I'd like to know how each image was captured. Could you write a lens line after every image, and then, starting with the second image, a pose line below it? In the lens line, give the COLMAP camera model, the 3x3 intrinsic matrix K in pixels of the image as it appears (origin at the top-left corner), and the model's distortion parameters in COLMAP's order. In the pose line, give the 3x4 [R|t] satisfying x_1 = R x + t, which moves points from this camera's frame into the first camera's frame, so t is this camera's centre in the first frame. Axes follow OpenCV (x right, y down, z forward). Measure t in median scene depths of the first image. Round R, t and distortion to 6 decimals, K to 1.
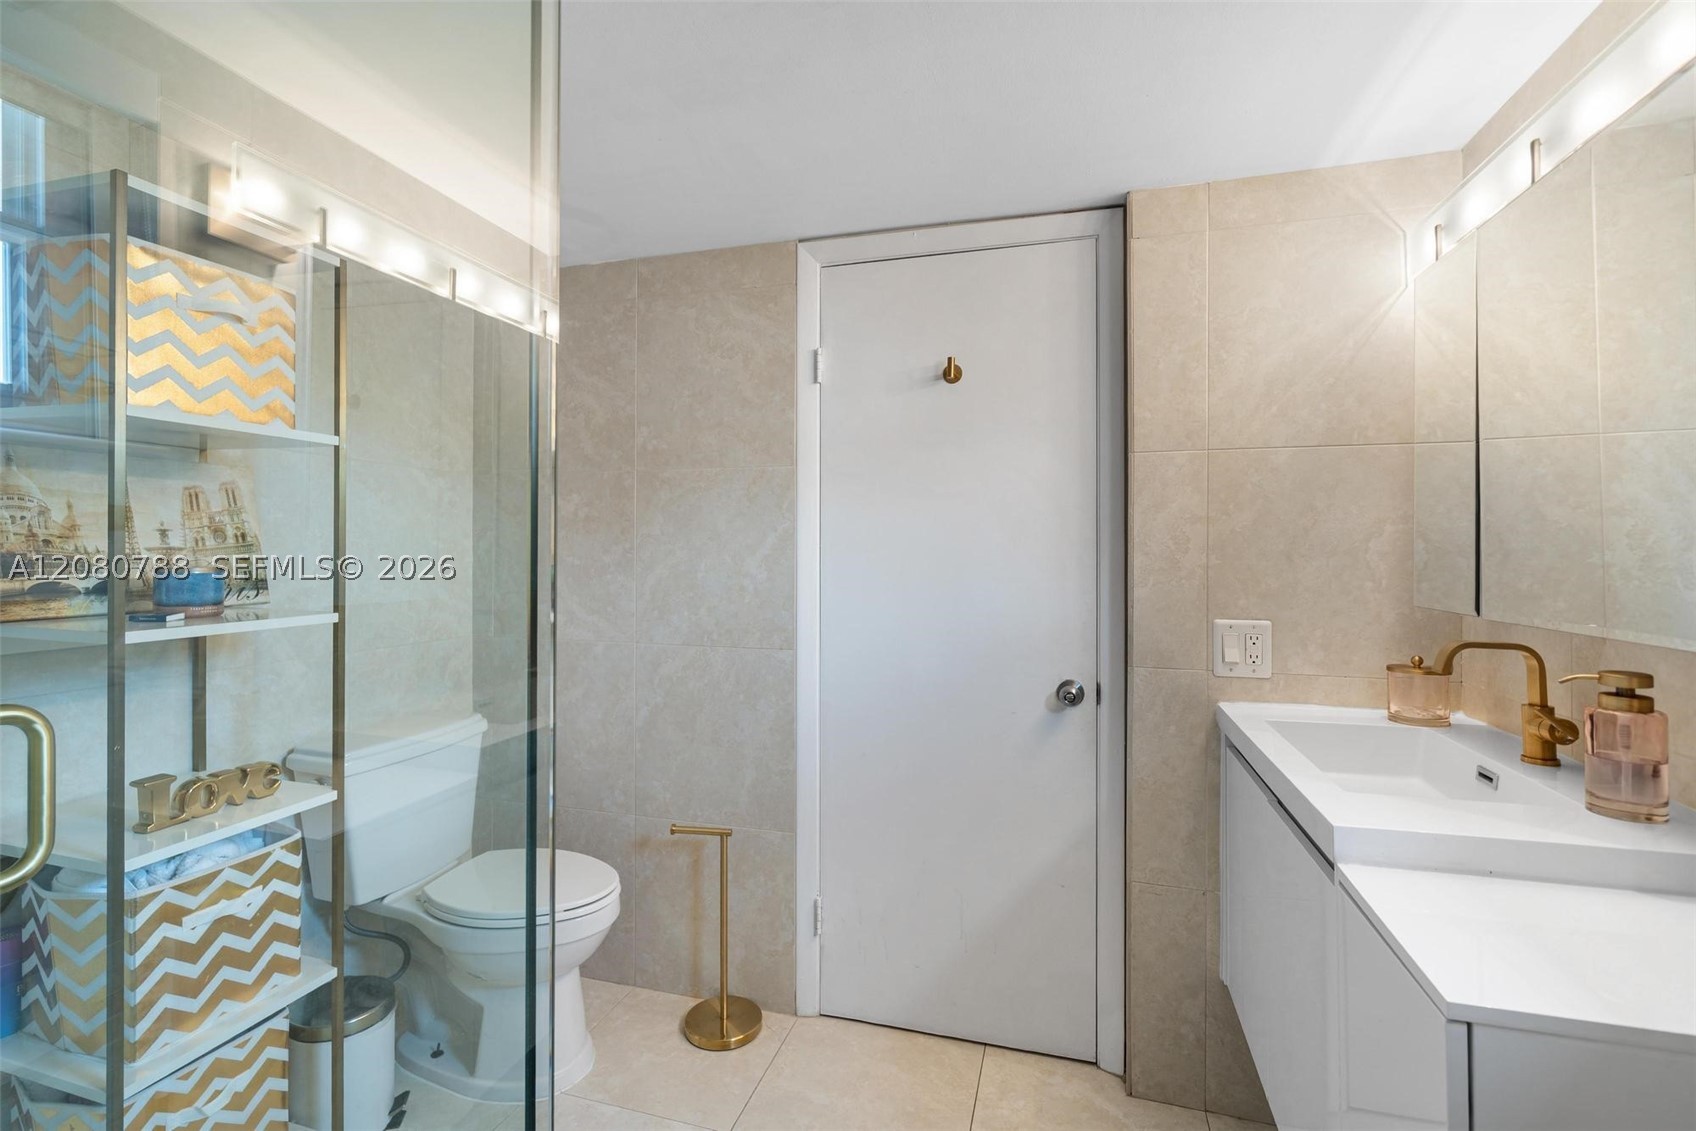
lens RADIAL K [[784.4, 0, 827.7], [0, 784.4, 566.2], [0, 0, 1]] dist [-0.000395, 0.000414]
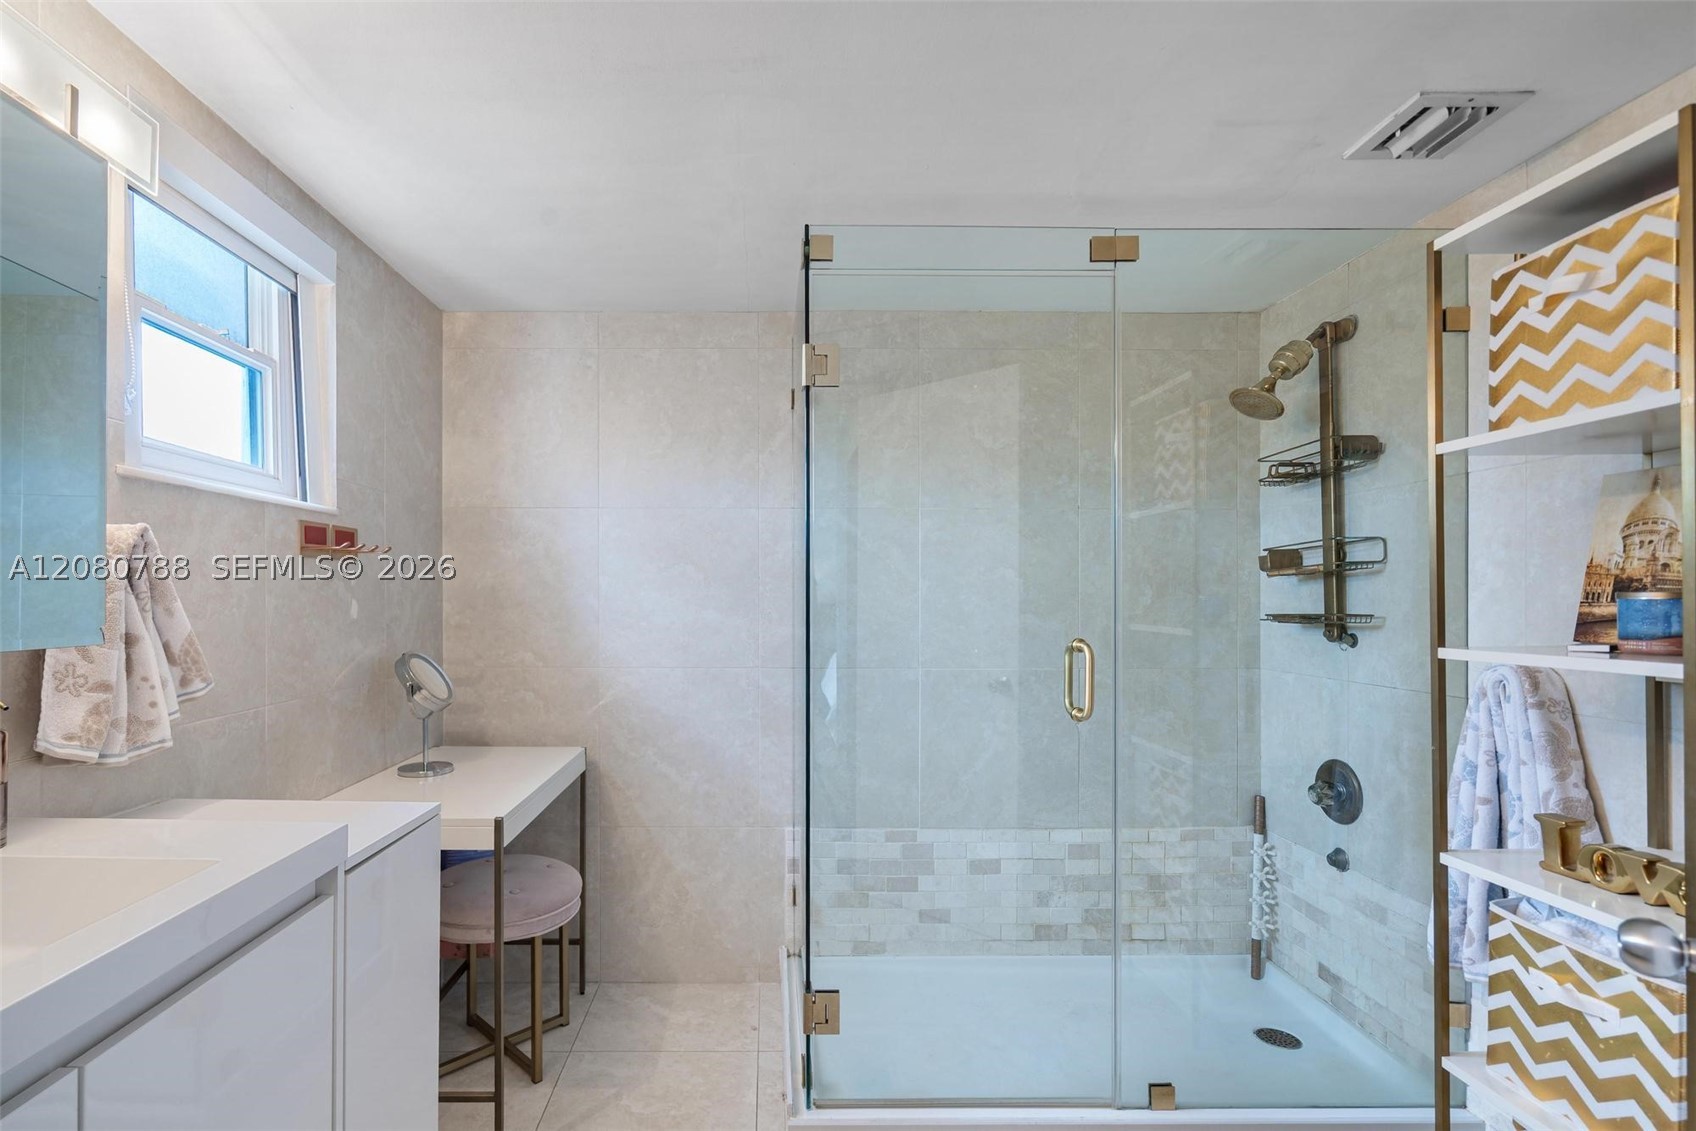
lens RADIAL K [[784.4, 0, 827.7], [0, 784.4, 566.2], [0, 0, 1]] dist [-0.000395, 0.000414]
pose [[-0.927733, -0.010355, -0.373101, 0.300994], [-0.001999, 0.999739, -0.022777, -0.006621], [0.373239, -0.020385, -0.927511, 1.515589]]
